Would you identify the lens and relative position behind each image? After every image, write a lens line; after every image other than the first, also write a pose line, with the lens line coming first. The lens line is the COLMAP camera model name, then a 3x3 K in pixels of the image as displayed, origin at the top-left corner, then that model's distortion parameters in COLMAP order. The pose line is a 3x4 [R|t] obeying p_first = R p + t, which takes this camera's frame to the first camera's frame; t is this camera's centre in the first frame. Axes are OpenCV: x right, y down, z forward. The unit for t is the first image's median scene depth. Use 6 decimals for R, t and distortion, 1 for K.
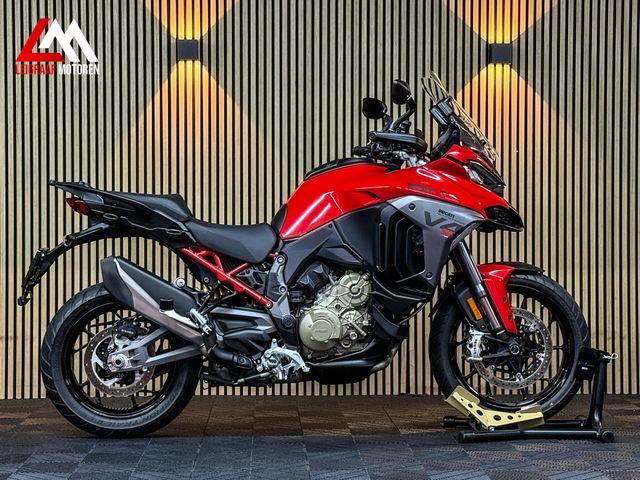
lens RADIAL K [[1358.2, 0, 321.9], [0, 1358.2, 238.2], [0, 0, 1]] dist [0.170259, 0.000000]
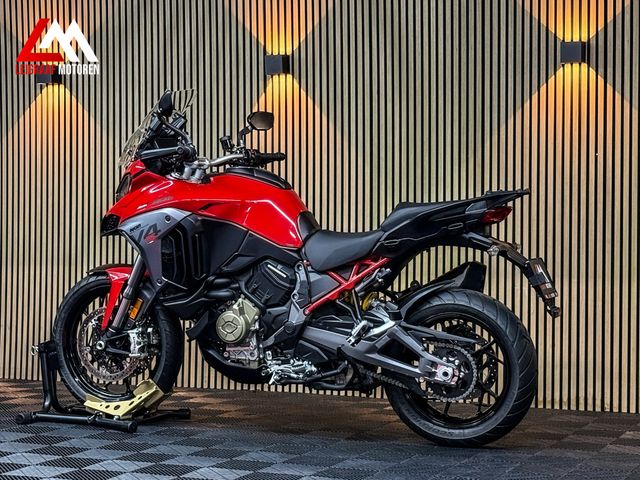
lens RADIAL K [[1357.0, 0, 317.9], [0, 1357.0, 246.5], [0, 0, 1]] dist [0.188611, 0.000000]
pose [[0.903710, 0.010742, -0.428010, 0.479506], [-0.012474, 0.999921, -0.001241, 0.004942], [0.427963, 0.006460, 0.903773, 0.074684]]
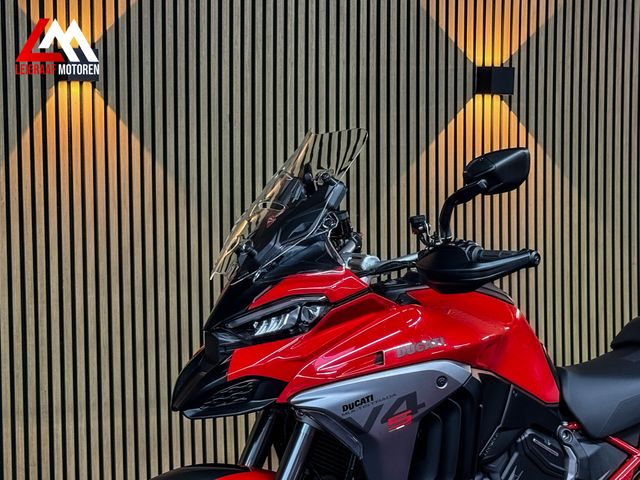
lens RADIAL K [[1357.0, 0, 319.8], [0, 1357.0, 241.2], [0, 0, 1]] dist [0.188611, 0.000000]
pose [[0.906433, -0.030482, 0.421248, -0.330622], [0.024342, 0.999505, 0.019945, -0.083550], [-0.421648, -0.007825, 0.906726, 0.479024]]
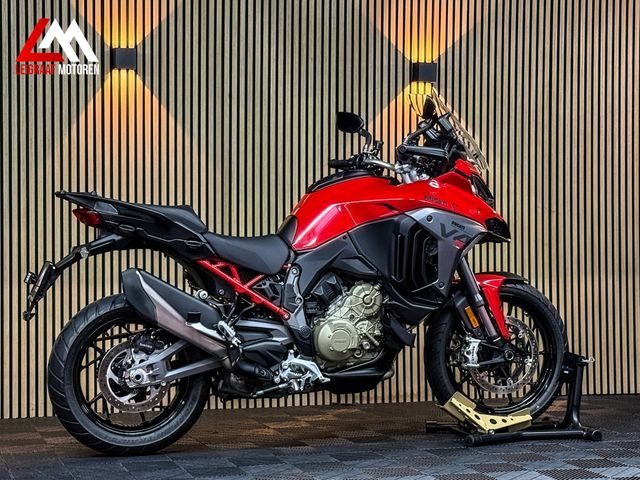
lens RADIAL K [[1358.2, 0, 317.2], [0, 1358.2, 235.6], [0, 0, 1]] dist [0.170259, 0.000000]
pose [[0.969290, -0.000481, 0.245921, -0.256392], [0.003667, 0.999915, -0.012497, 0.002156], [-0.245894, 0.013015, 0.969209, 0.021182]]
